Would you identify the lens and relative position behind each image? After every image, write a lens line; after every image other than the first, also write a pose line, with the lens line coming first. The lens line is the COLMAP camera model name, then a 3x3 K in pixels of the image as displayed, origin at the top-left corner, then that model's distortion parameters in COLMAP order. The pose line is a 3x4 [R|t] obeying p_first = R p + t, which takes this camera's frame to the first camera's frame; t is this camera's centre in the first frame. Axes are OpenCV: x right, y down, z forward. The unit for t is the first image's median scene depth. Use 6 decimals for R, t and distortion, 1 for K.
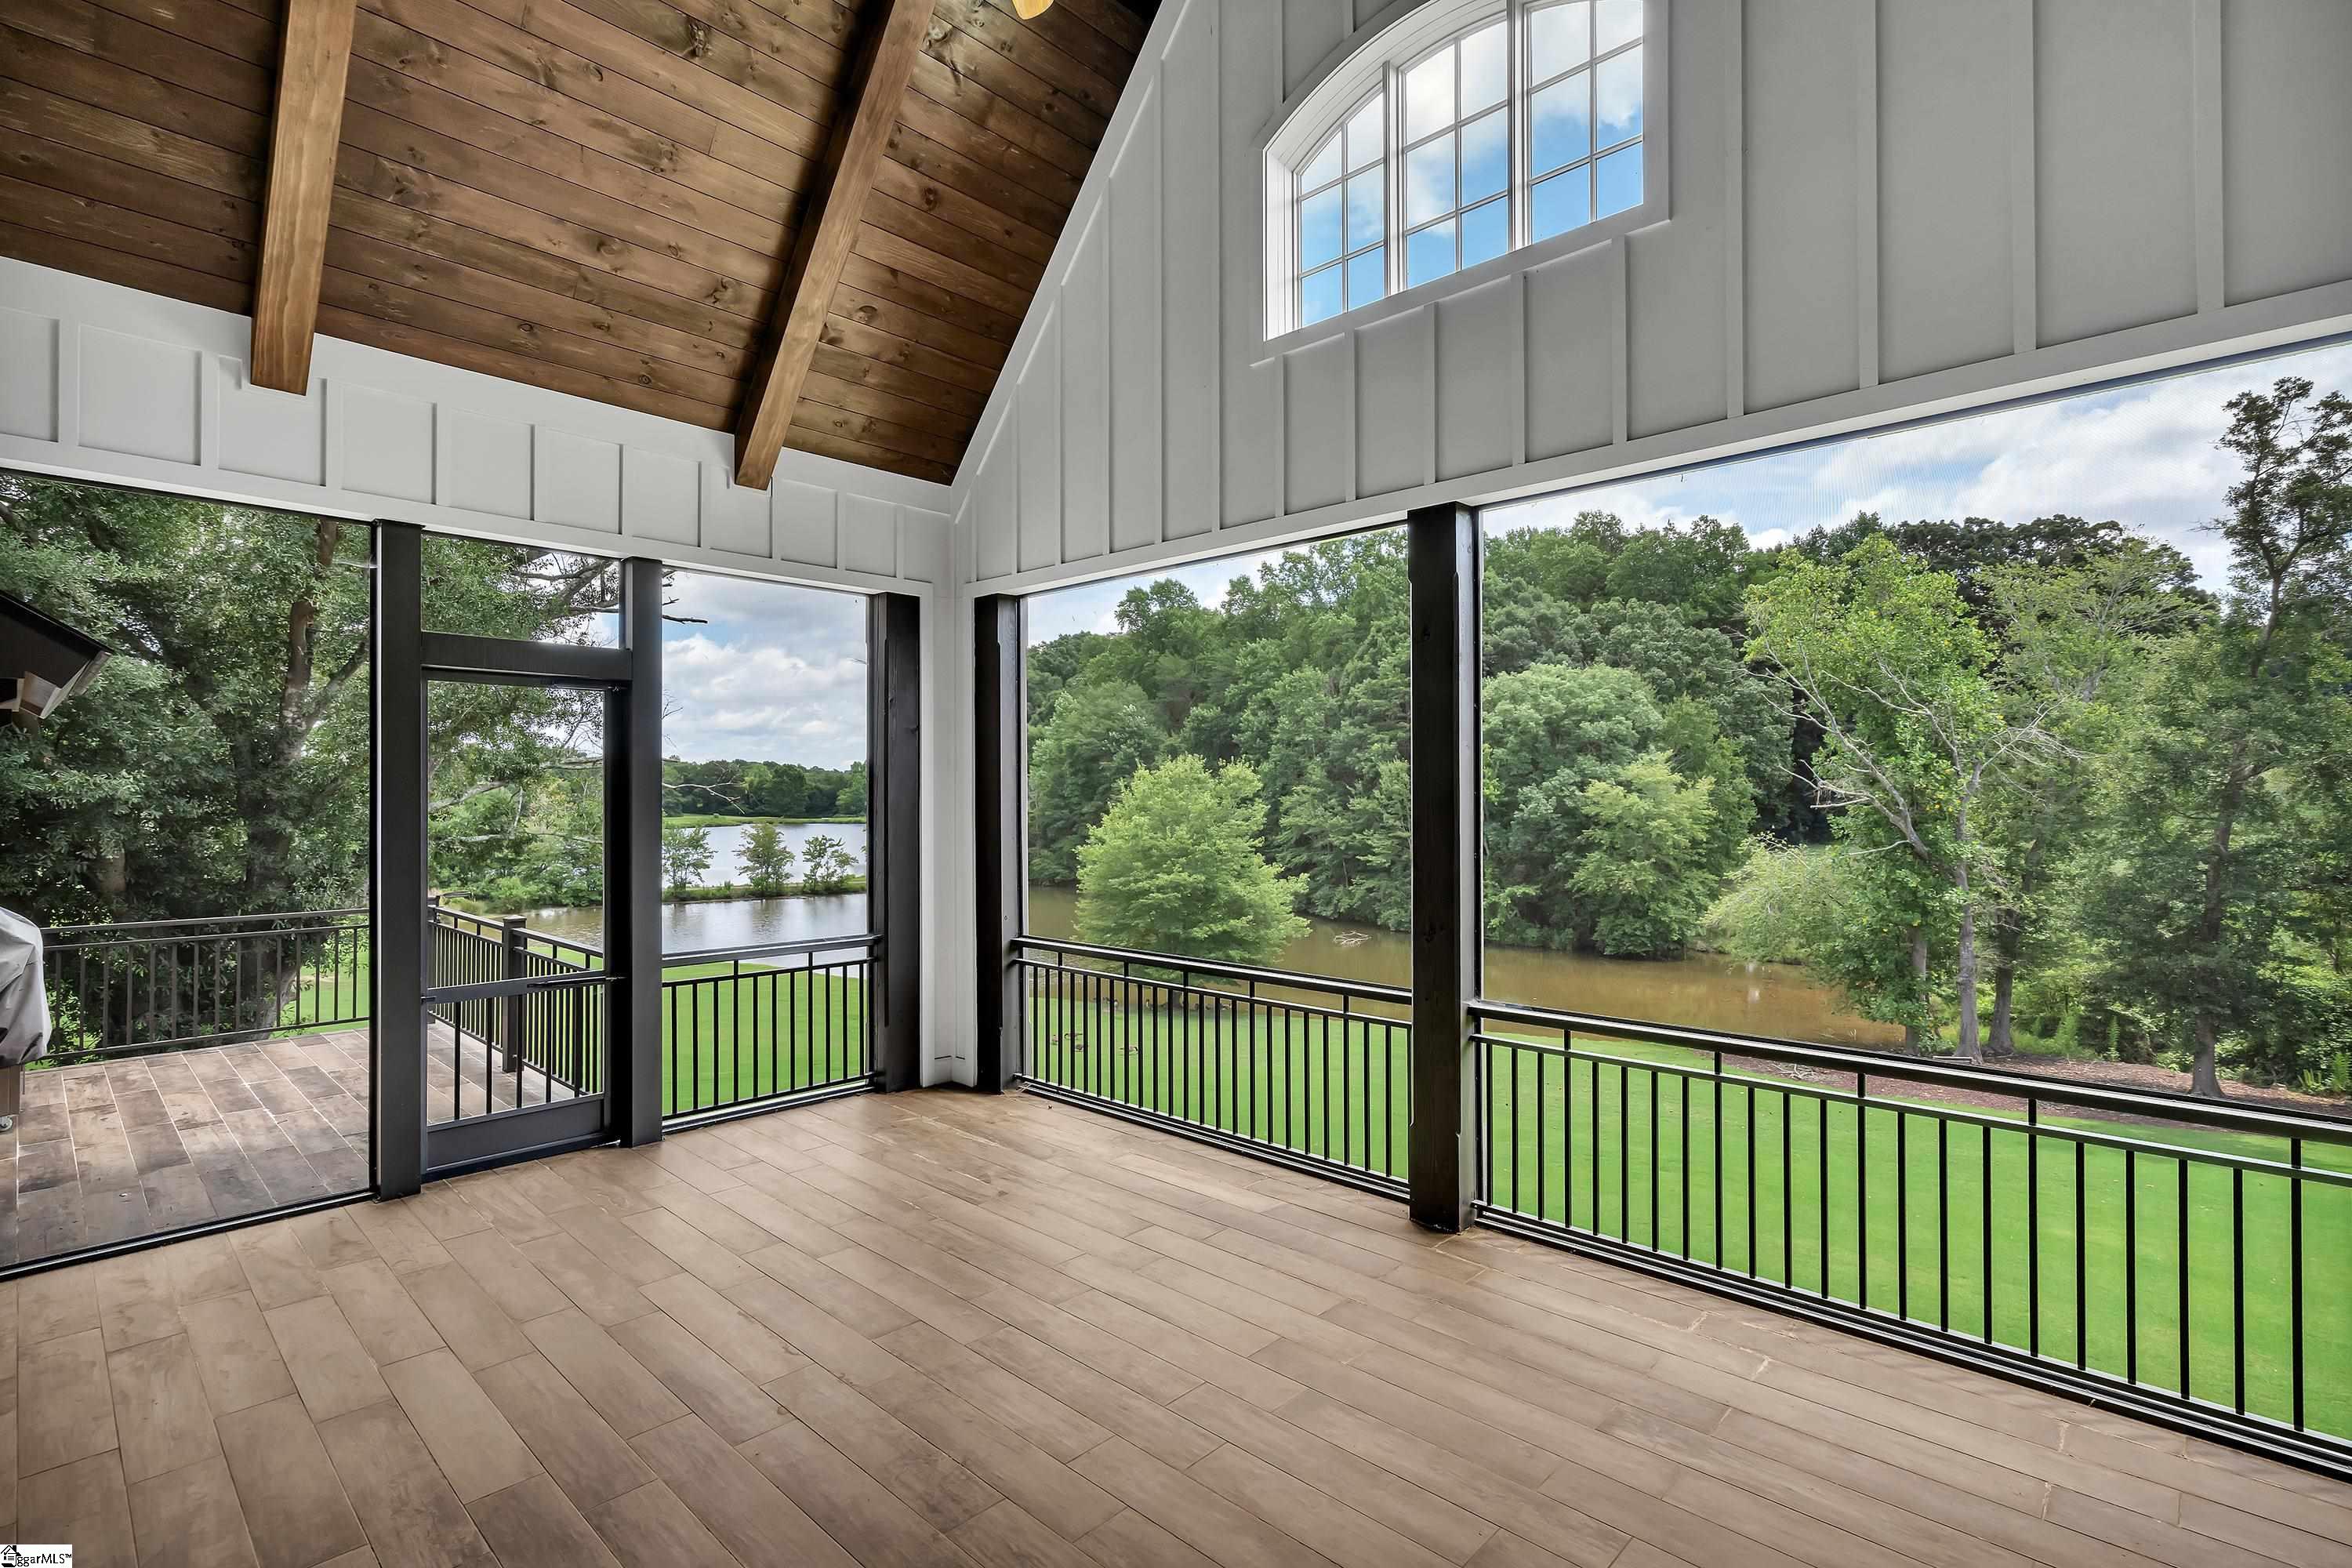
lens RADIAL K [[1092.7, 0, 1176.0], [0, 1092.7, 784.0], [0, 0, 1]] dist [-0.000552, 0.000154]
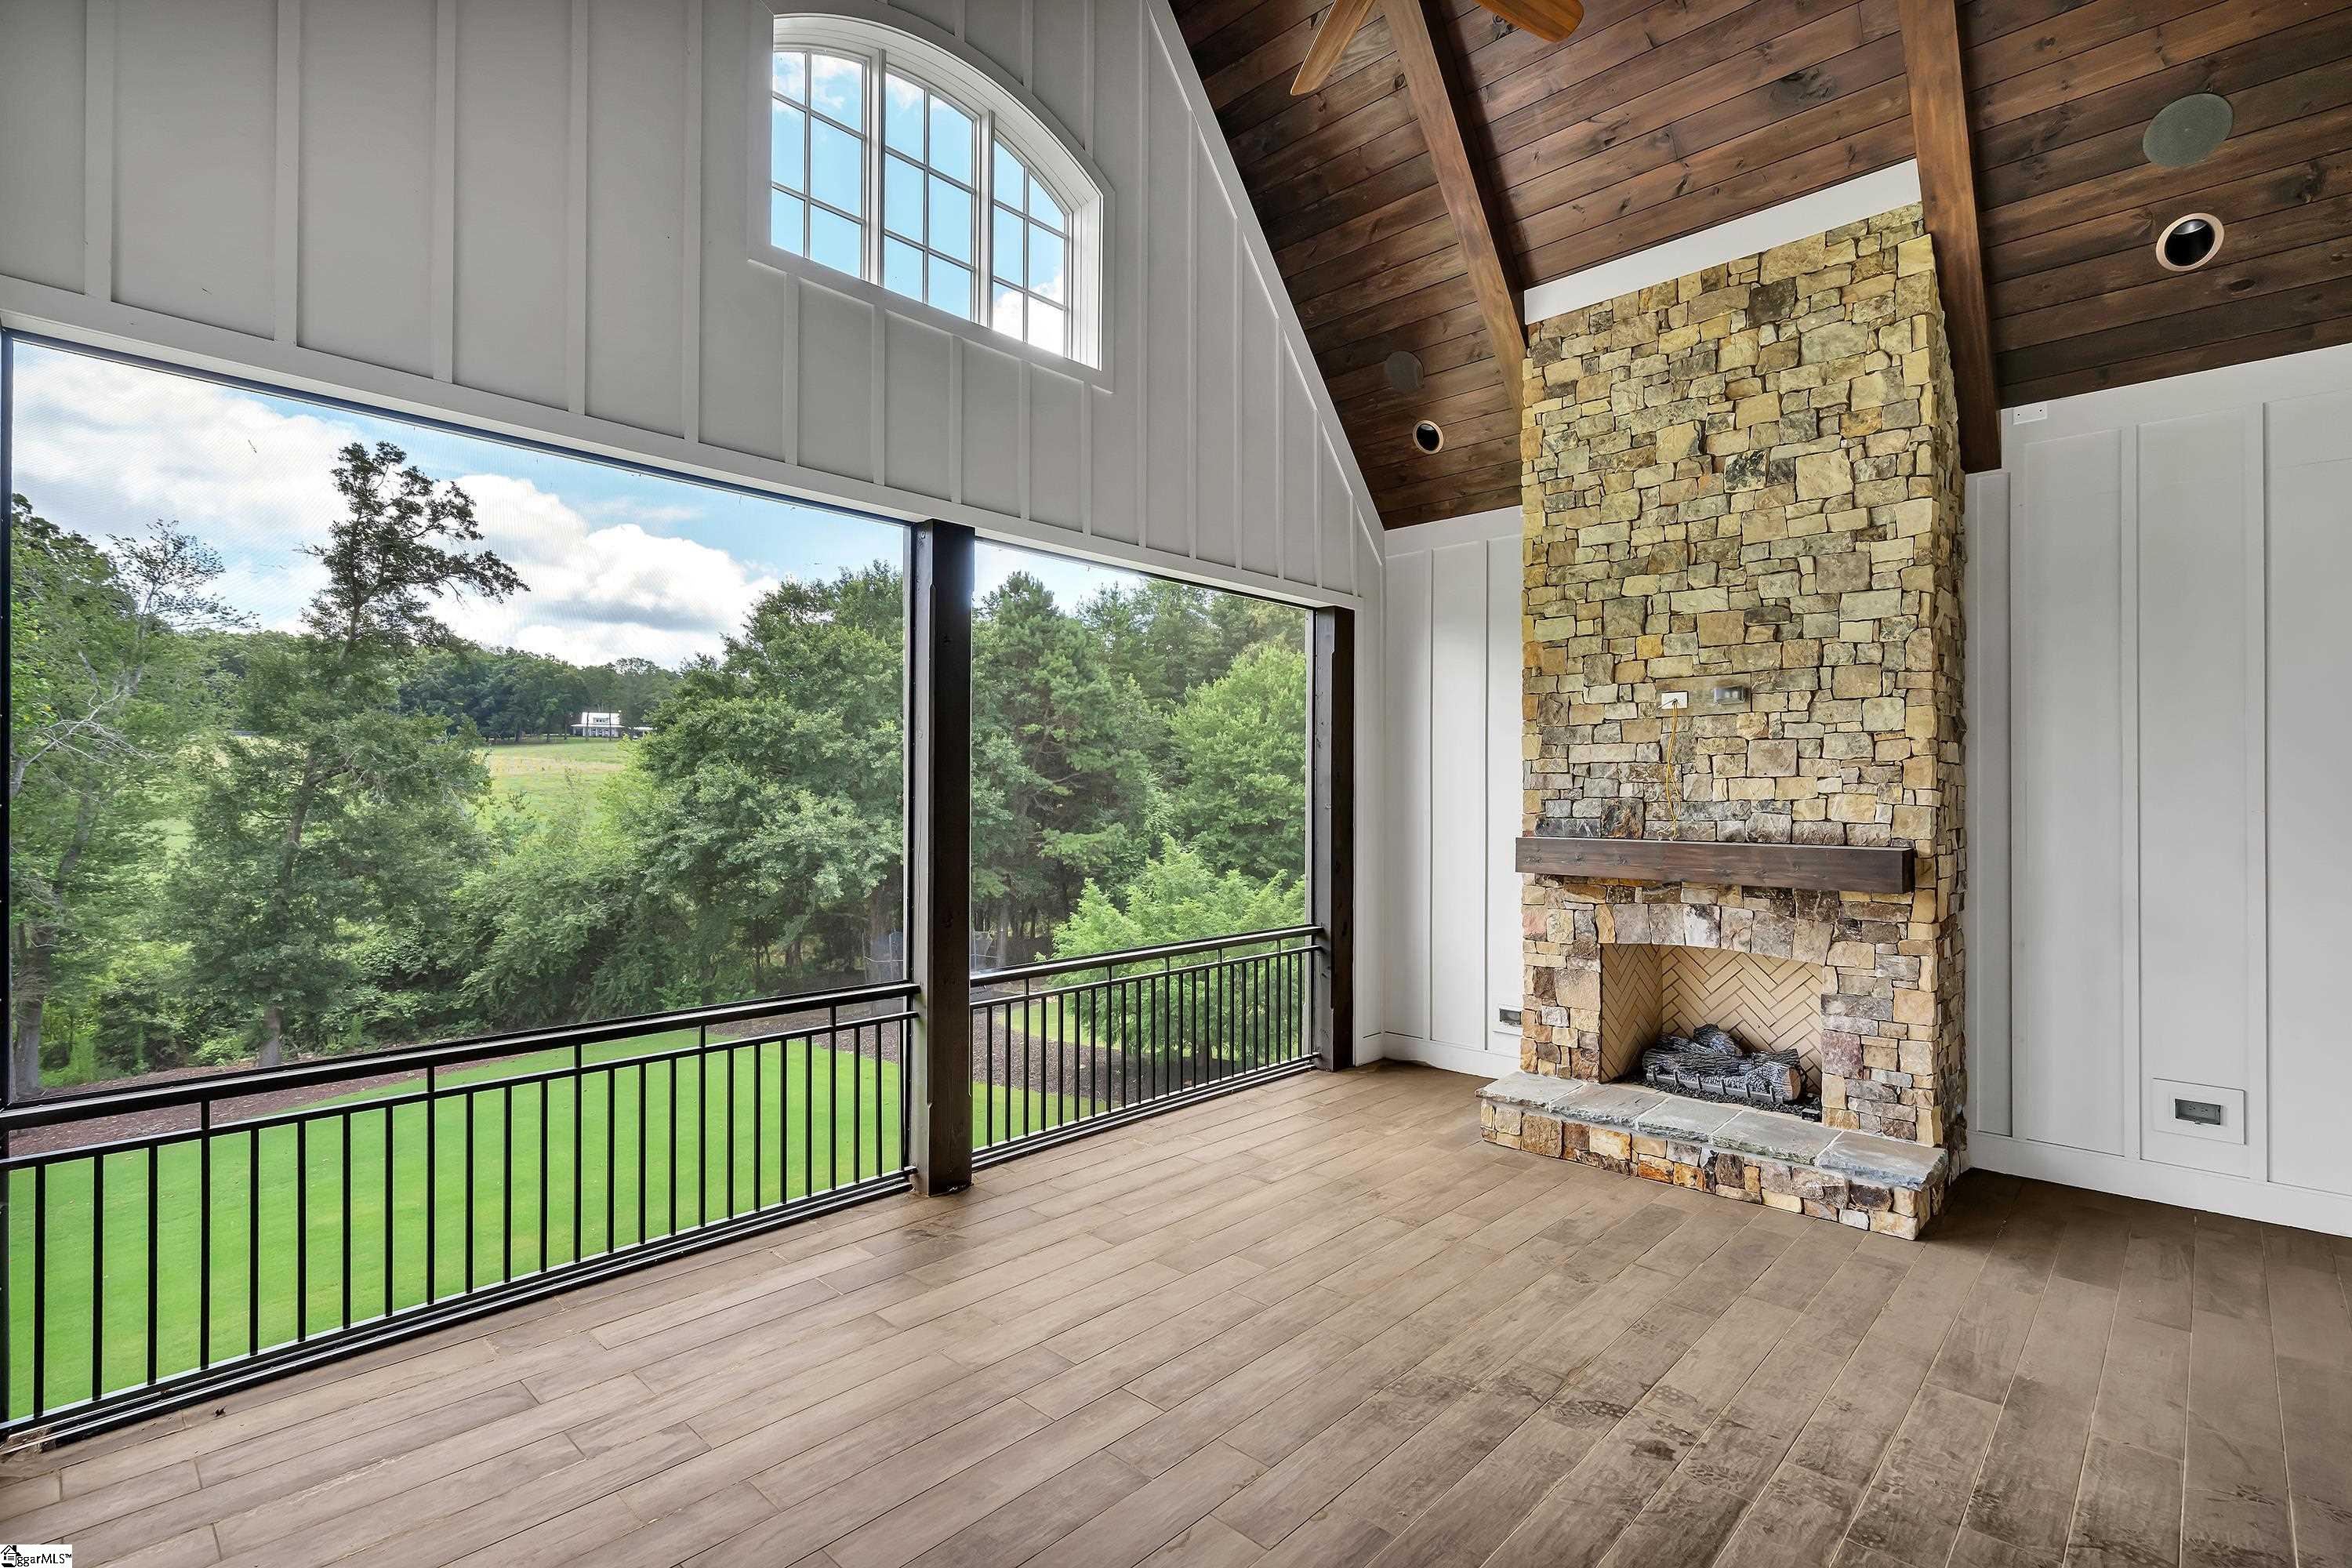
lens RADIAL K [[1096.6, 0, 1165.4], [0, 1096.6, 789.7], [0, 0, 1]] dist [0.000369, 0.000474]
pose [[0.009315, 0.006962, 0.999932, -0.738909], [-0.010017, 0.999926, -0.006868, 0.011968], [-0.999906, -0.009953, 0.009384, 0.680232]]
